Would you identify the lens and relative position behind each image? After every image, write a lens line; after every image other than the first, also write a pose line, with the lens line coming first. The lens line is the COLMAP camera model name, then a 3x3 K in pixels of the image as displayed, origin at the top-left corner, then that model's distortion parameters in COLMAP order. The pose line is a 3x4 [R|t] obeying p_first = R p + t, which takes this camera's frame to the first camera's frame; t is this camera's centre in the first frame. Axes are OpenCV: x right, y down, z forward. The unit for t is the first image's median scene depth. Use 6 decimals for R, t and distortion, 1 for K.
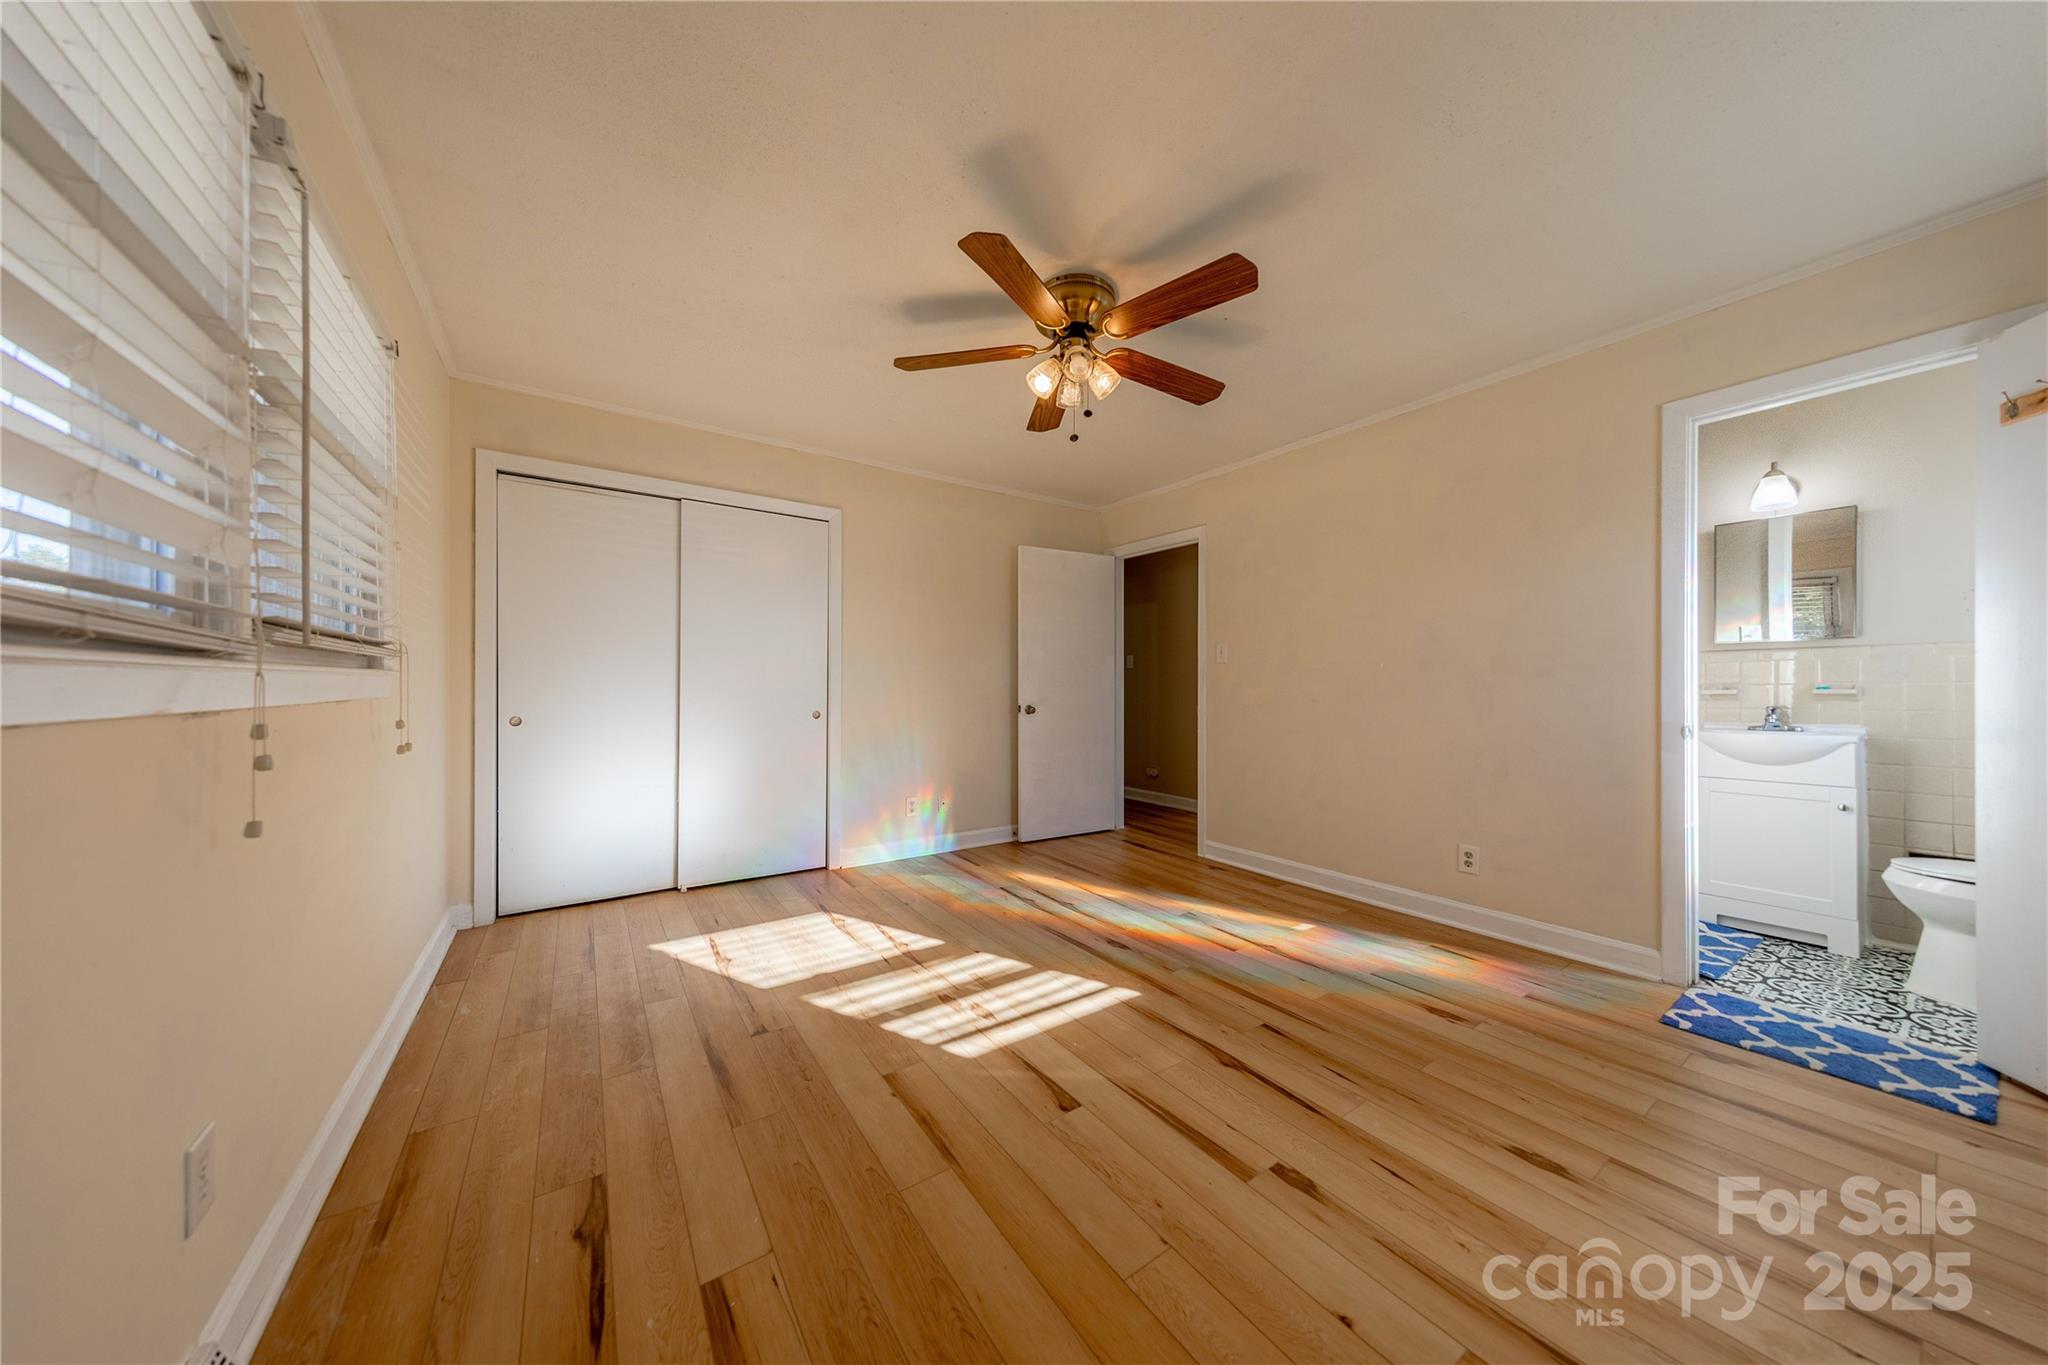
lens RADIAL K [[643.5, 0, 1017.7], [0, 643.5, 686.1], [0, 0, 1]] dist [0.007798, -0.000743]
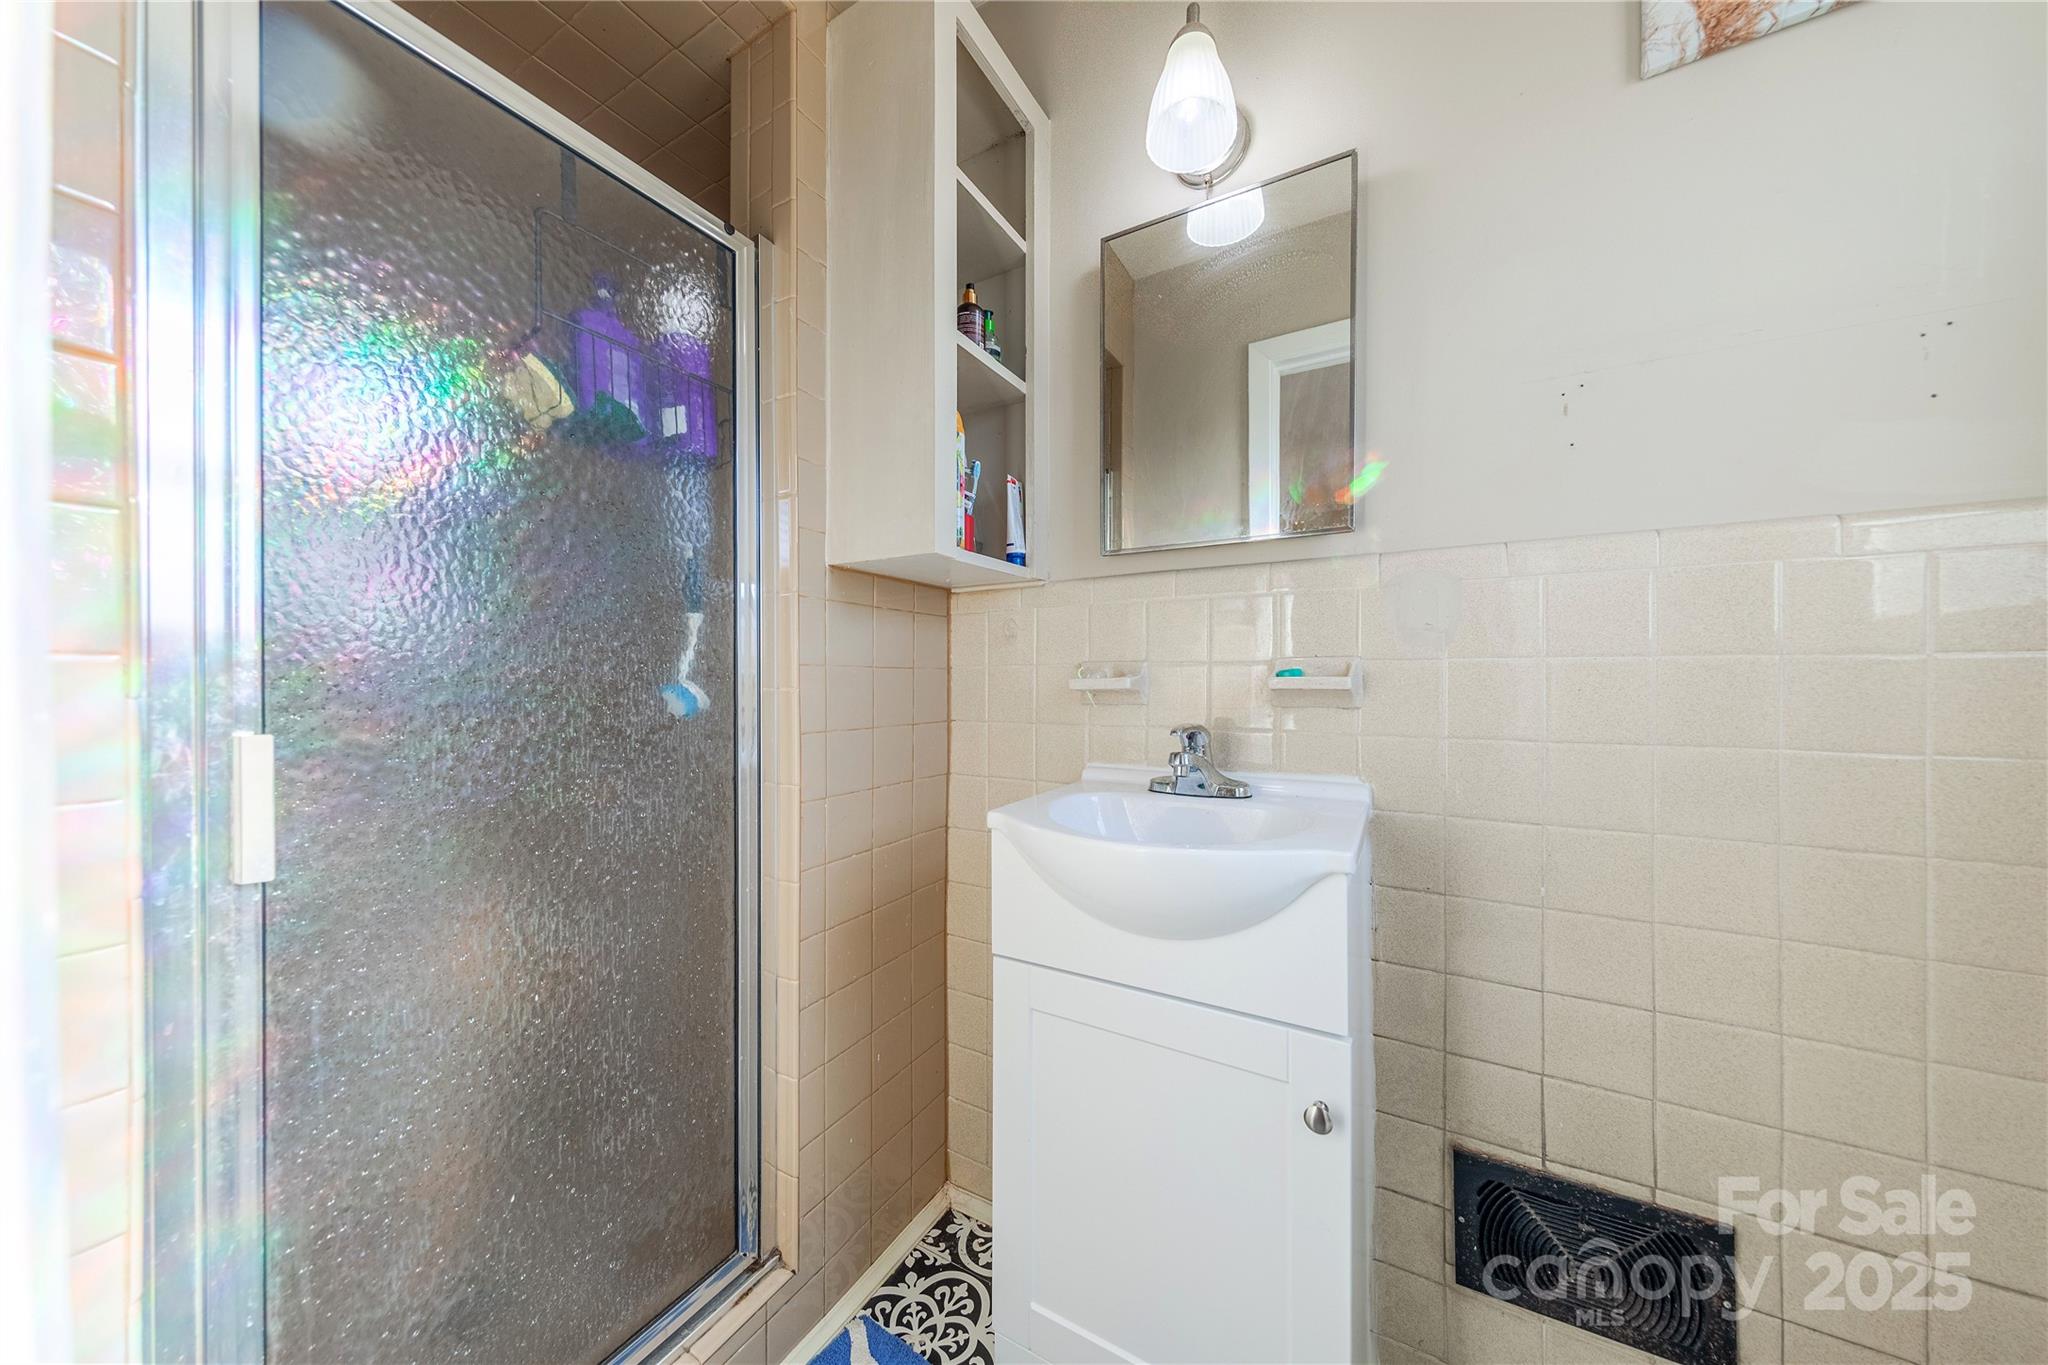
lens RADIAL K [[643.5, 0, 1035.7], [0, 643.5, 680.8], [0, 0, 1]] dist [0.007798, -0.000743]
pose [[0.901430, -0.002294, 0.432918, 1.050057], [0.001623, 0.999997, 0.001919, 0.006448], [-0.432921, -0.001027, 0.901431, 0.810907]]
